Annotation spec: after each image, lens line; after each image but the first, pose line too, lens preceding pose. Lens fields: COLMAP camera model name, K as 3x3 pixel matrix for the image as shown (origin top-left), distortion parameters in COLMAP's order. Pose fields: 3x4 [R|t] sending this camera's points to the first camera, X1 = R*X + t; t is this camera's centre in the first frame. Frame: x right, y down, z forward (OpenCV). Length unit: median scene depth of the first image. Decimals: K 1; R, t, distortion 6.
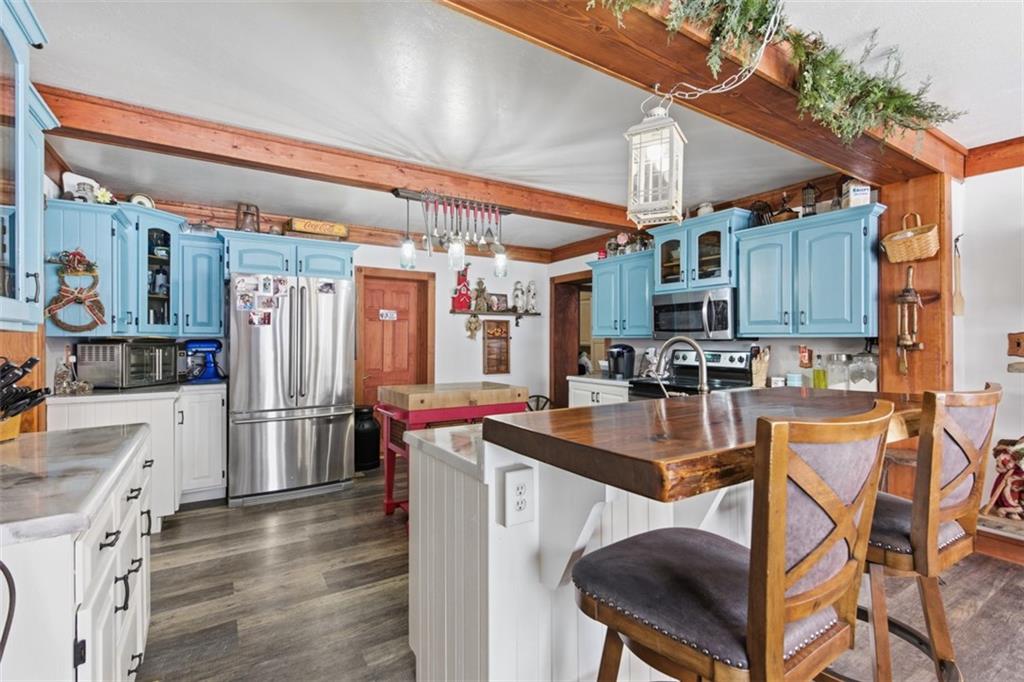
lens RADIAL K [[464.9, 0, 514.2], [0, 464.9, 341.8], [0, 0, 1]] dist [0.008791, -0.003035]
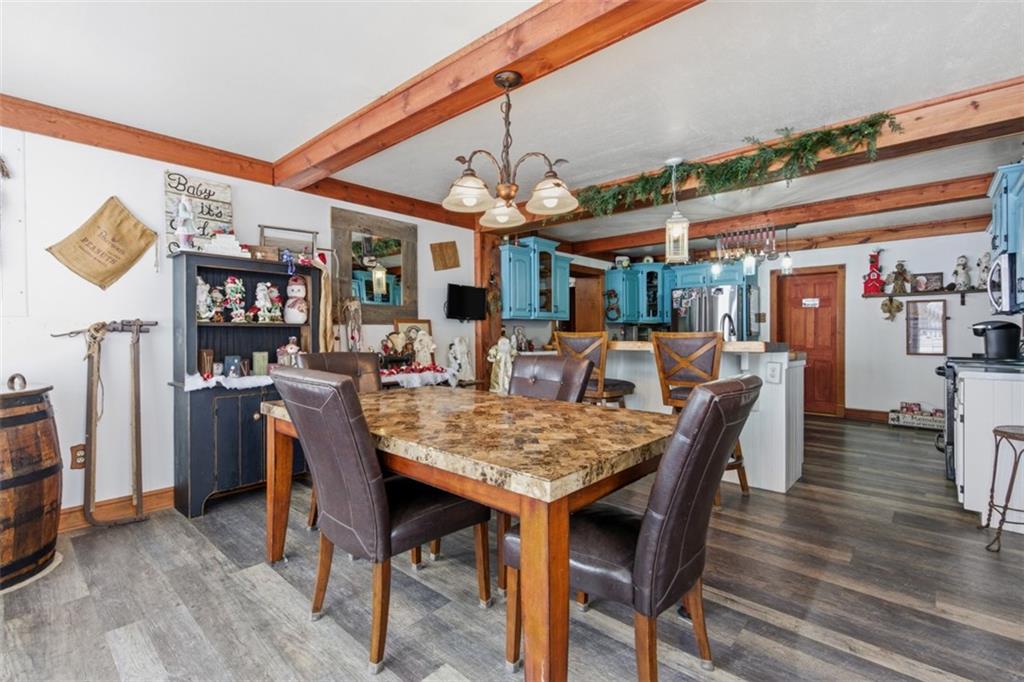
lens RADIAL K [[464.9, 0, 513.7], [0, 464.9, 336.2], [0, 0, 1]] dist [0.008791, -0.003035]
pose [[0.258188, 0.005160, -0.966081, 0.743085], [-0.001295, 0.999987, 0.004996, 0.026814], [0.966094, -0.000039, 0.258192, -0.098525]]
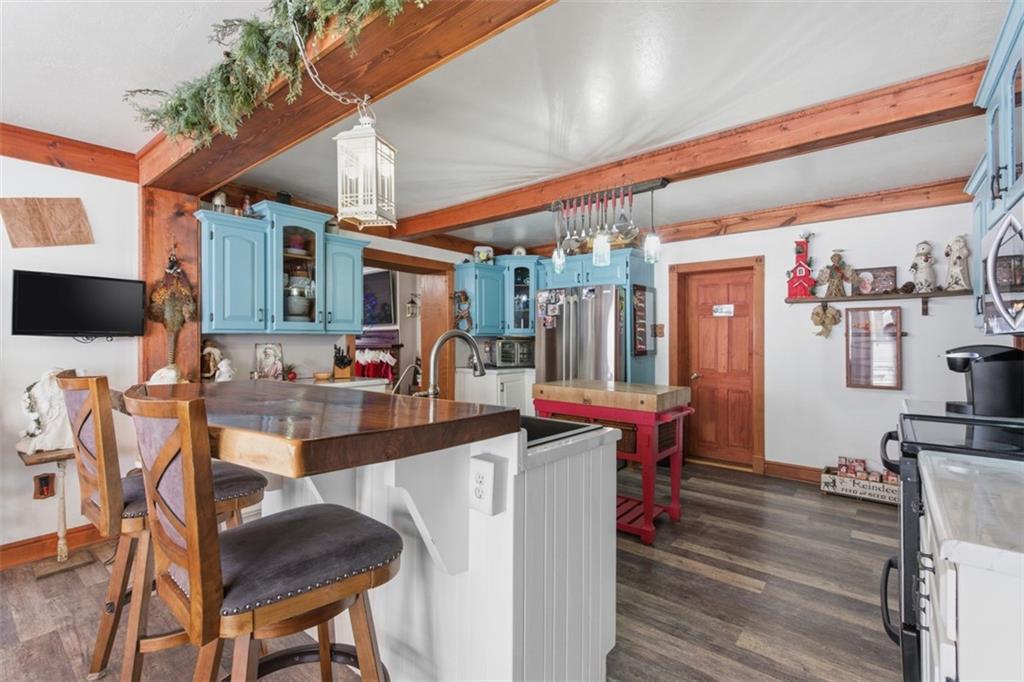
lens RADIAL K [[464.9, 0, 511.8], [0, 464.9, 338.3], [0, 0, 1]] dist [0.008791, -0.003035]
pose [[0.306059, -0.003730, -0.952005, 0.473711], [-0.004080, 0.999978, -0.005230, 0.002752], [0.952004, 0.005485, 0.306037, 0.330525]]
